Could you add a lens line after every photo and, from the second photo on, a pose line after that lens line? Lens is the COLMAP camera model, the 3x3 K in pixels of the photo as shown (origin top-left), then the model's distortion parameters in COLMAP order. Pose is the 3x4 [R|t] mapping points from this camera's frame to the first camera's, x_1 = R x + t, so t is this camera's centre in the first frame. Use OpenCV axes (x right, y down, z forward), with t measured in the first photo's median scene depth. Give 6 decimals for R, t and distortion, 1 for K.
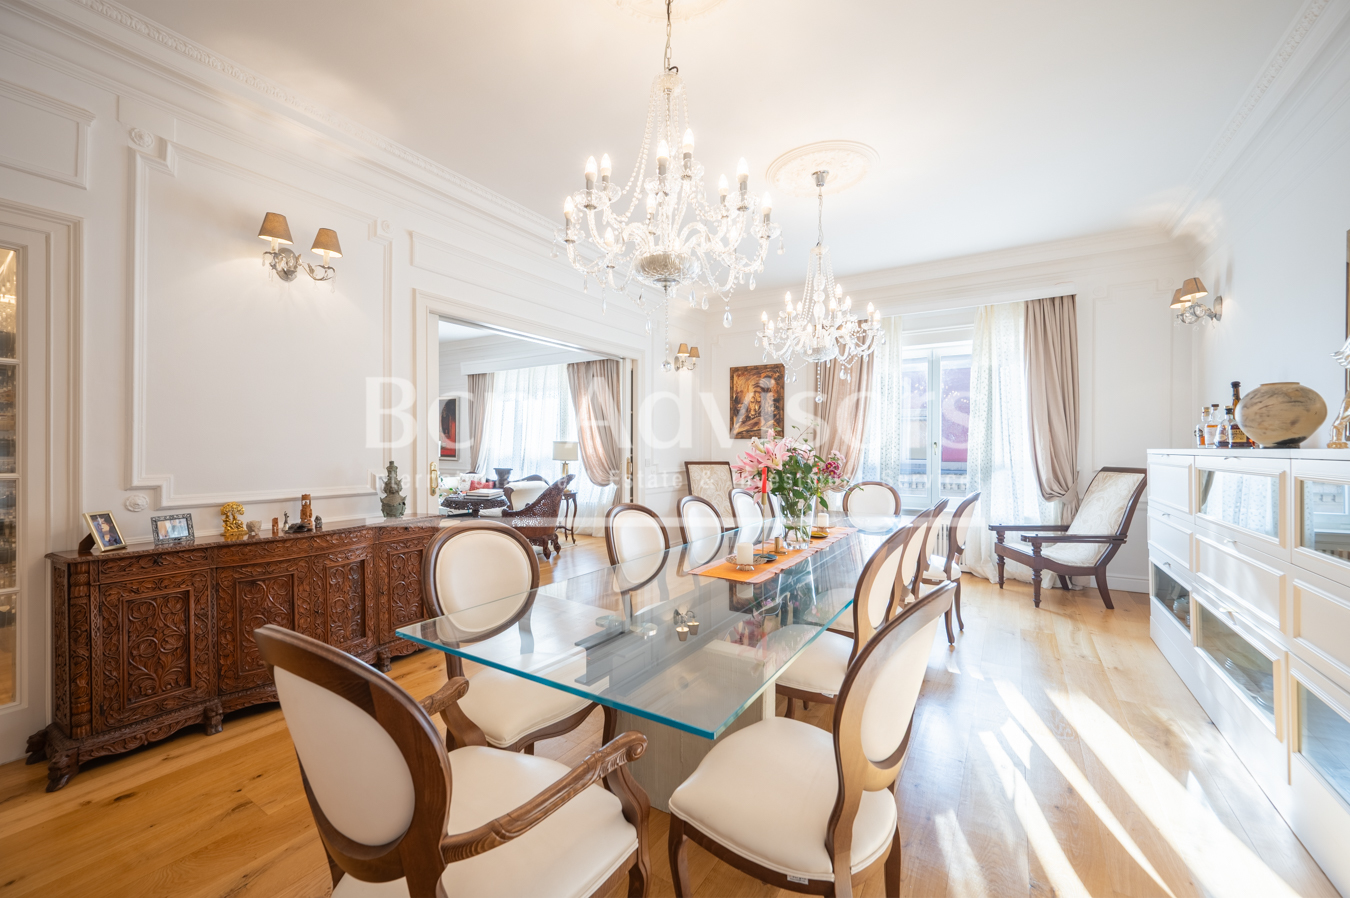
lens RADIAL K [[546.3, 0, 673.1], [0, 546.3, 446.5], [0, 0, 1]] dist [0.001020, -0.000262]
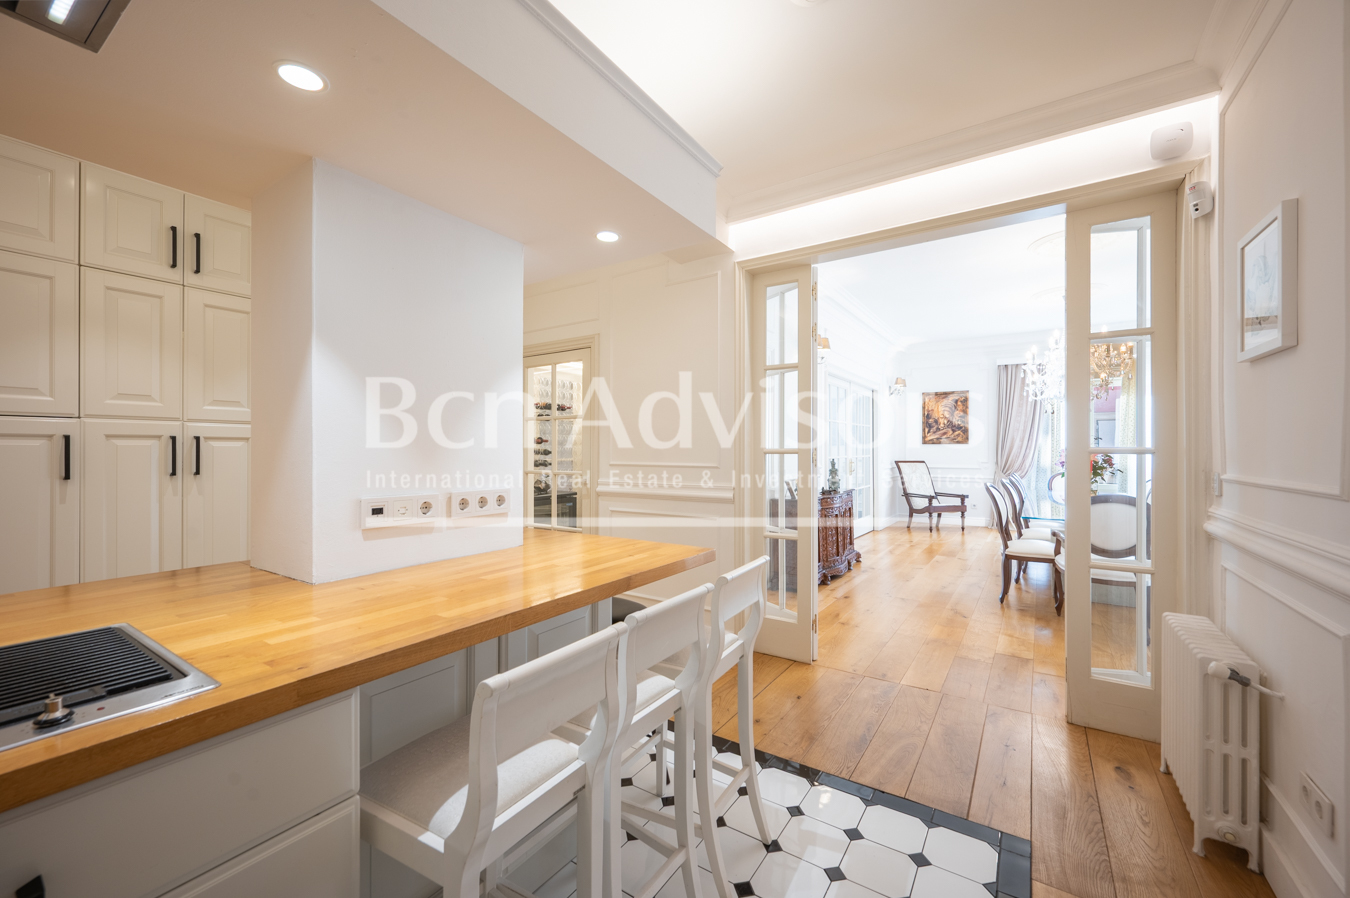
lens RADIAL K [[546.3, 0, 664.8], [0, 546.3, 448.6], [0, 0, 1]] dist [0.001020, -0.000262]
pose [[0.999307, -0.002669, -0.037119, -1.116071], [0.002633, 0.999996, -0.001036, -0.007356], [0.037121, 0.000938, 0.999310, -0.923070]]
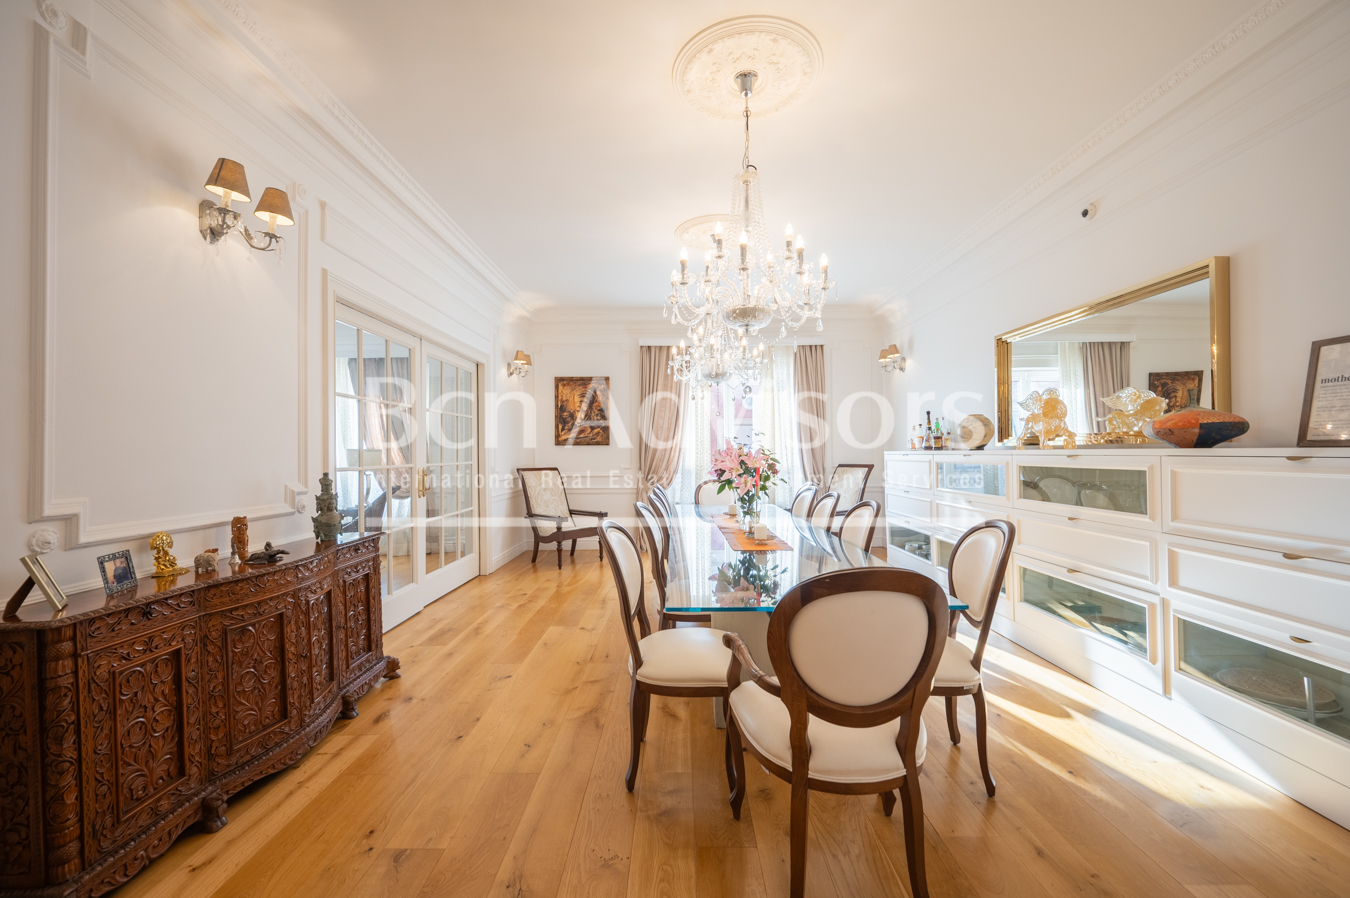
lens RADIAL K [[546.3, 0, 683.0], [0, 546.3, 445.6], [0, 0, 1]] dist [0.001020, -0.000262]
pose [[0.840993, -0.002011, 0.541043, -0.564639], [0.009115, 0.999904, -0.010452, -0.001479], [-0.540970, 0.013722, 0.840930, -0.009287]]
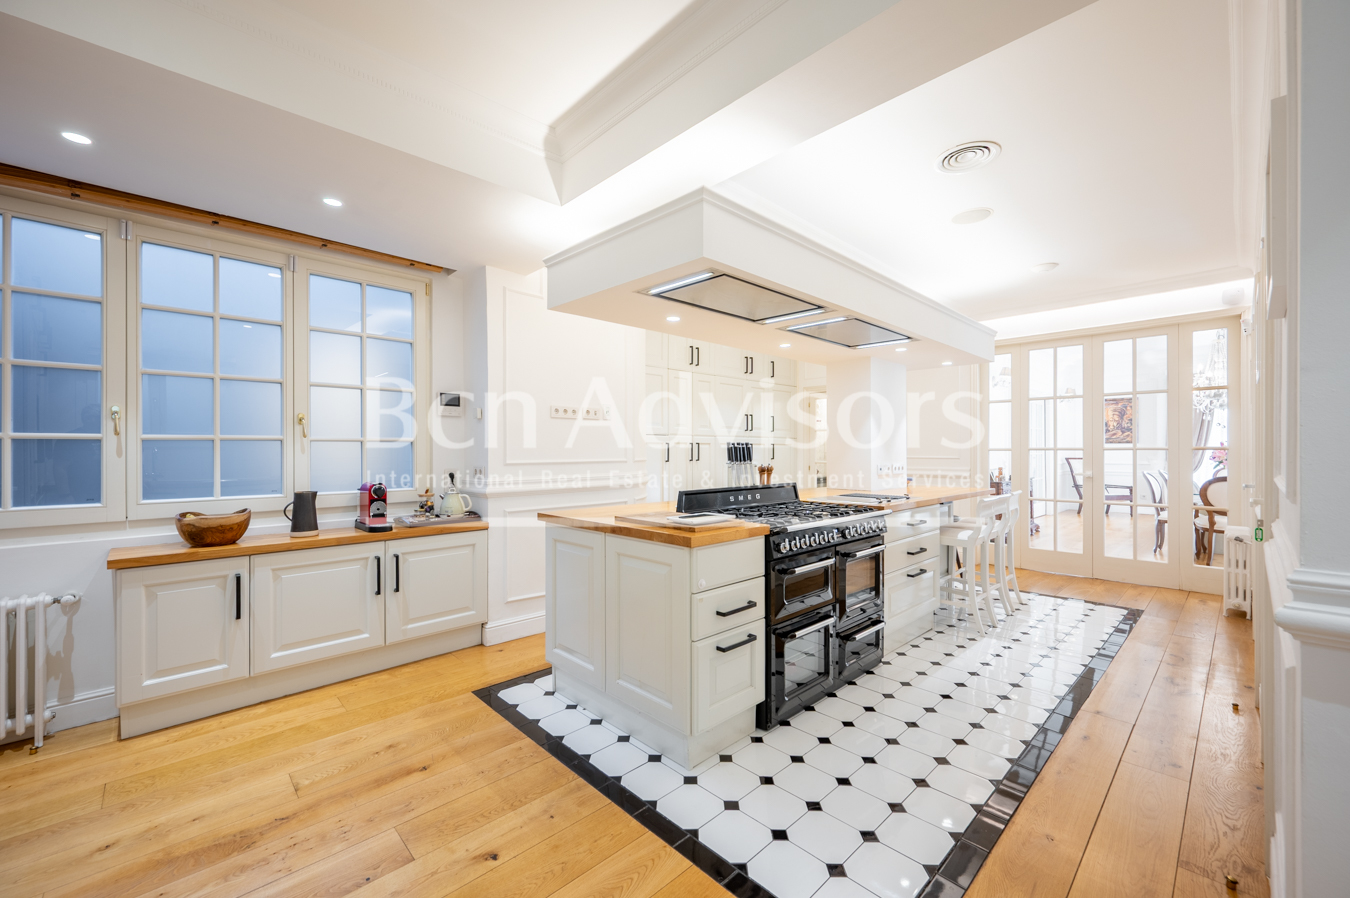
lens RADIAL K [[546.3, 0, 667.6], [0, 546.3, 449.1], [0, 0, 1]] dist [0.001020, -0.000262]
pose [[0.967538, -0.004770, -0.252680, -1.577834], [0.004848, 0.999988, -0.000316, -0.008442], [0.252678, -0.000919, 0.967550, -1.989757]]
